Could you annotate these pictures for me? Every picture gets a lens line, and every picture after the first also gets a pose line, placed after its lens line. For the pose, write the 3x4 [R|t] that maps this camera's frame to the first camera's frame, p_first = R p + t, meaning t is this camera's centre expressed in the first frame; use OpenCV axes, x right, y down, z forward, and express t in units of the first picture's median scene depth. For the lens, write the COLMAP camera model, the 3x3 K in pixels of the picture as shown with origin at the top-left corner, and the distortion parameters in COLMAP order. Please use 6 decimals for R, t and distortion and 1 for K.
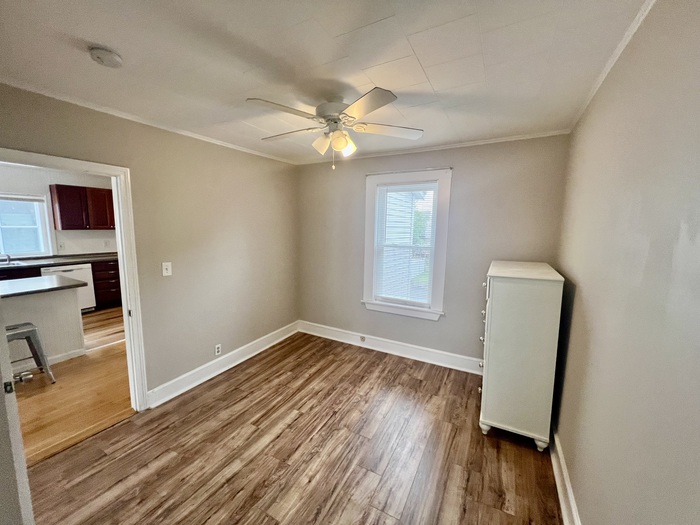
lens RADIAL K [[280.3, 0, 348.7], [0, 280.3, 263.1], [0, 0, 1]] dist [-0.002257, -0.000018]
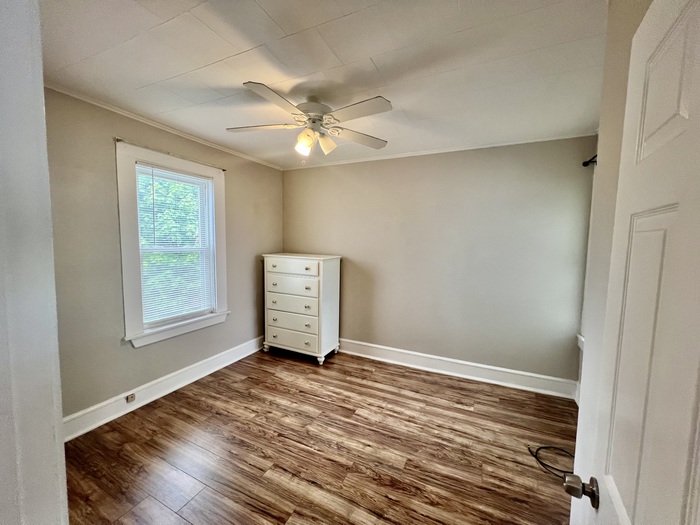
lens RADIAL K [[280.9, 0, 349.7], [0, 280.9, 263.8], [0, 0, 1]] dist [-0.000783, -0.000308]
pose [[-0.060898, -0.094185, 0.993690, -0.942988], [0.107519, 0.989126, 0.100342, -0.065955], [-0.992336, 0.112951, -0.050109, 0.818090]]
